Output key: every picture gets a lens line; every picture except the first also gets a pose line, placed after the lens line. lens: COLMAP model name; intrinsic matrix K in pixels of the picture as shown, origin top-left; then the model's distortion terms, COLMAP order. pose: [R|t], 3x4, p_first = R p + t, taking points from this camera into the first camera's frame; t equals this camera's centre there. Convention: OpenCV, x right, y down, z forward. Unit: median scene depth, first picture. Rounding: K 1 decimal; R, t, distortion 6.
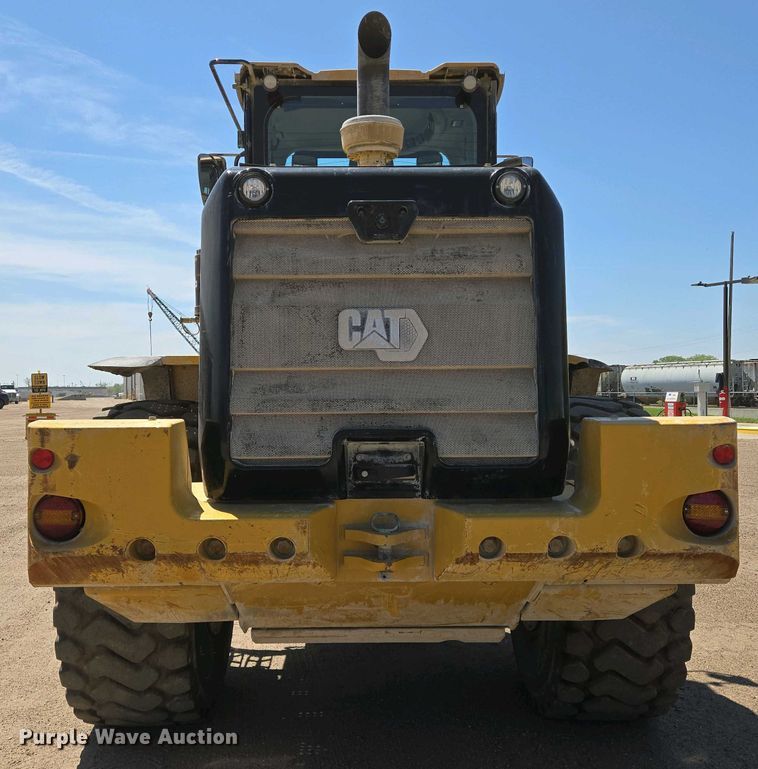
lens RADIAL K [[826.7, 0, 379.0], [0, 826.7, 384.5], [0, 0, 1]] dist [0.083645, -0.009886]
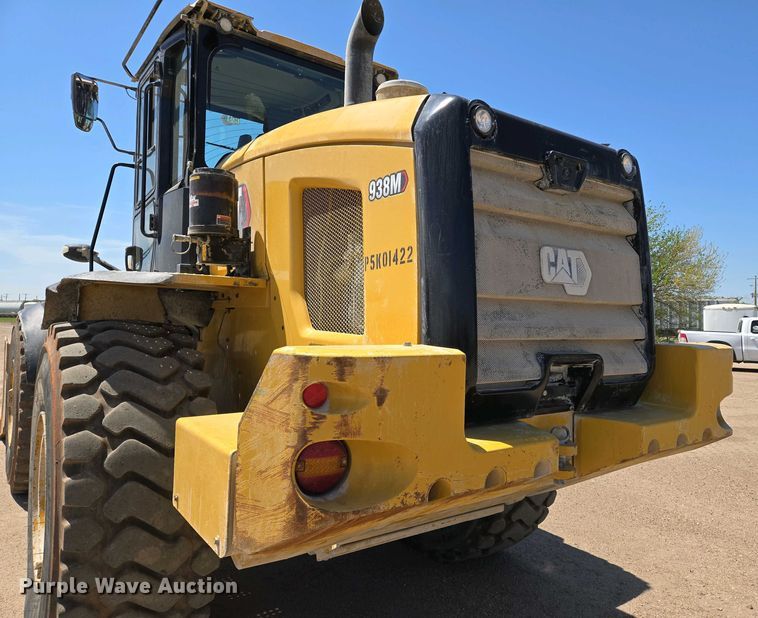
lens RADIAL K [[548.7, 0, 411.9], [0, 548.7, 307.1], [0, 0, 1]] dist [0.088515, -0.095417]
pose [[0.811119, 0.037345, 0.583688, -0.618319], [-0.031619, 0.999300, -0.019997, 0.011747], [-0.584026, -0.002235, 0.811732, 0.501121]]
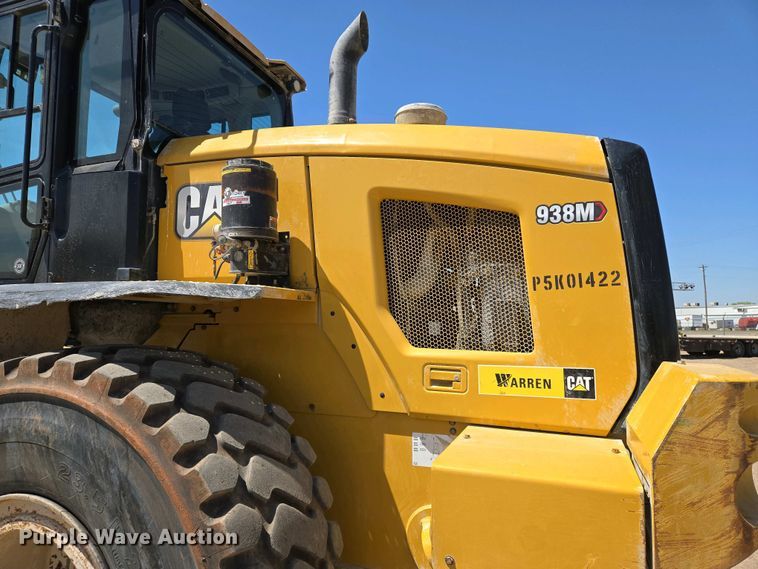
lens RADIAL K [[501.7, 0, 379.0], [0, 501.7, 284.5], [0, 0, 1]] dist [0.065965, -0.056130]
pose [[0.366700, 0.075226, 0.927293, -0.984852], [-0.010804, 0.997003, -0.076609, -0.002341], [-0.930277, 0.018074, 0.366414, 1.103359]]
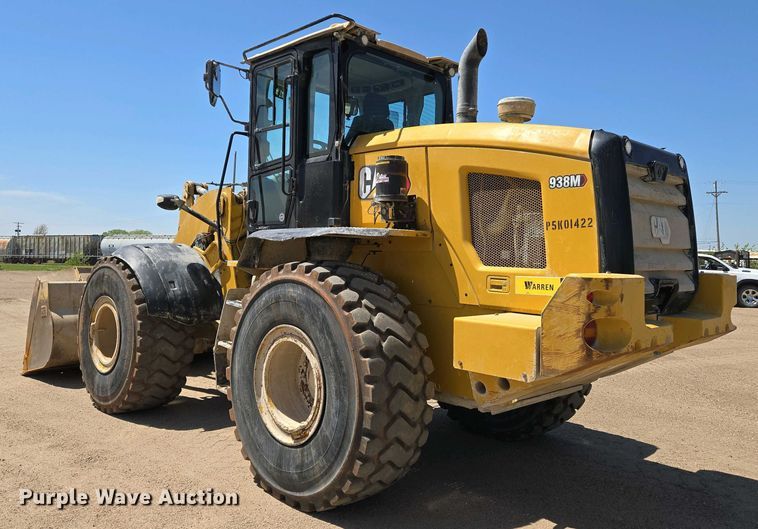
lens RADIAL K [[595.1, 0, 381.9], [0, 595.1, 241.0], [0, 0, 1]] dist [0.074419, -0.002579]
pose [[0.727458, 0.037630, 0.685119, -1.458359], [-0.025668, 0.999289, -0.027632, 0.021348], [-0.685672, 0.002516, 0.727907, 0.410941]]
